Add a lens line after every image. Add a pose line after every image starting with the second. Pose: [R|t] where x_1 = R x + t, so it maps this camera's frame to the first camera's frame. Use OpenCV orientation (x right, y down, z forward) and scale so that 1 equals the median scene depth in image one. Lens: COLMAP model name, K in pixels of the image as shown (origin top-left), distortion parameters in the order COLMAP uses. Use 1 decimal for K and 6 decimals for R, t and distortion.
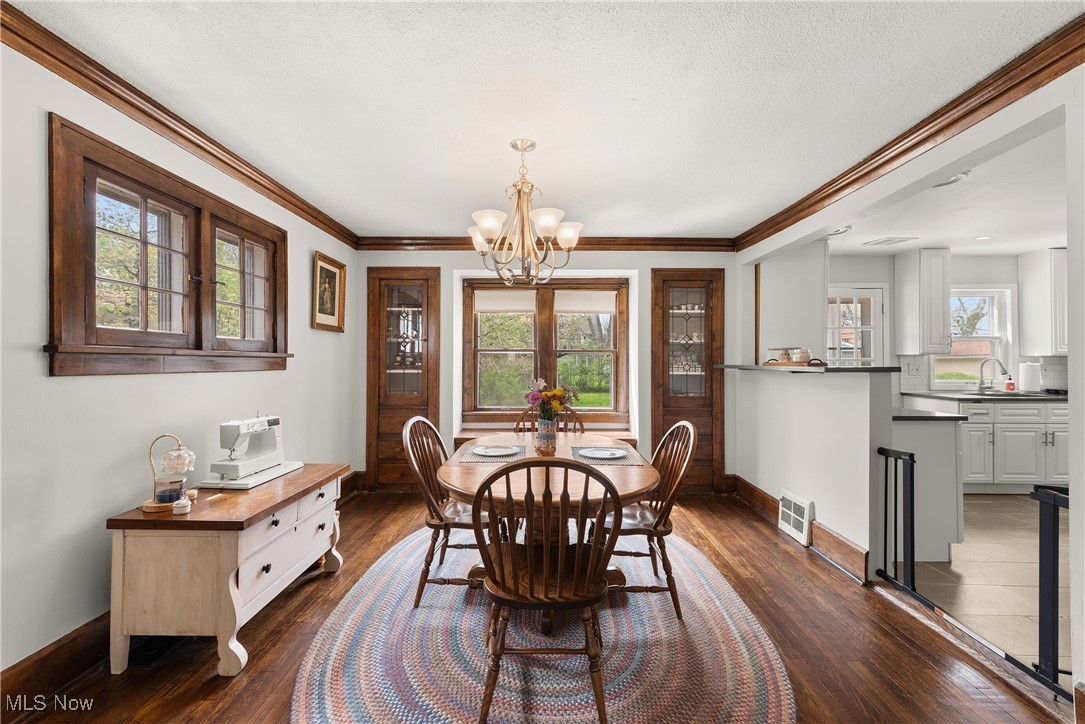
lens RADIAL K [[440.4, 0, 540.5], [0, 440.4, 352.5], [0, 0, 1]] dist [0.001234, 0.000154]
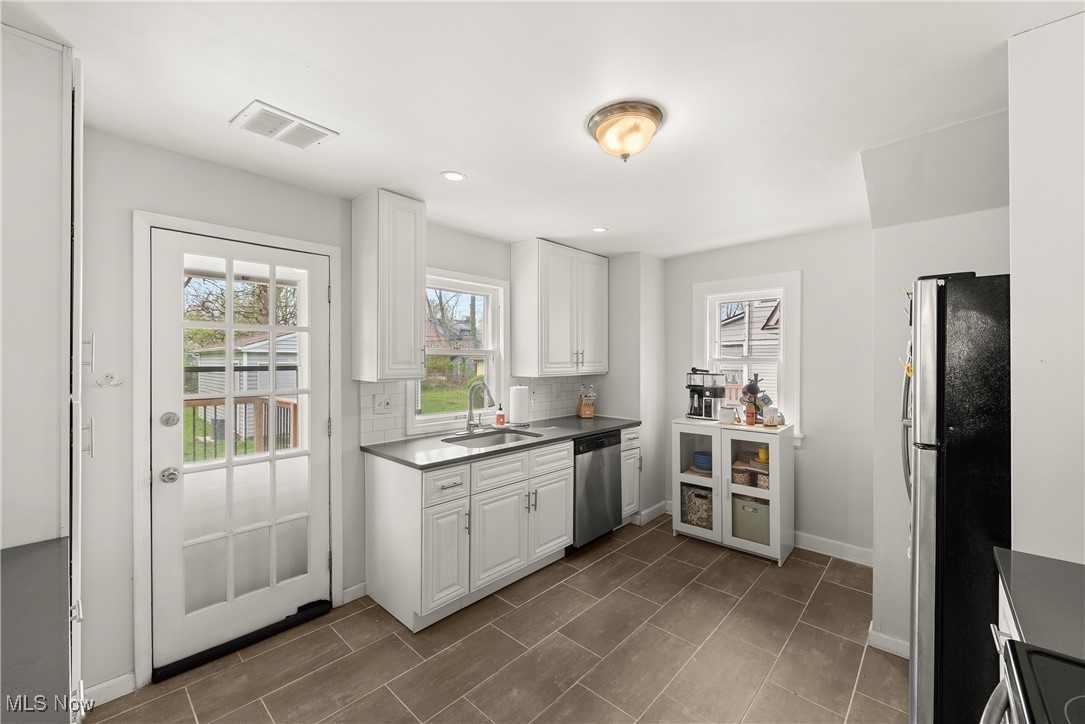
lens RADIAL K [[425.9, 0, 541.3], [0, 425.9, 360.9], [0, 0, 1]] dist [-0.000192, -0.000119]
pose [[0.667155, -0.003052, 0.744913, 0.586971], [-0.008869, 0.999888, 0.012040, -0.028827], [-0.744866, -0.014639, 0.667053, 0.481991]]
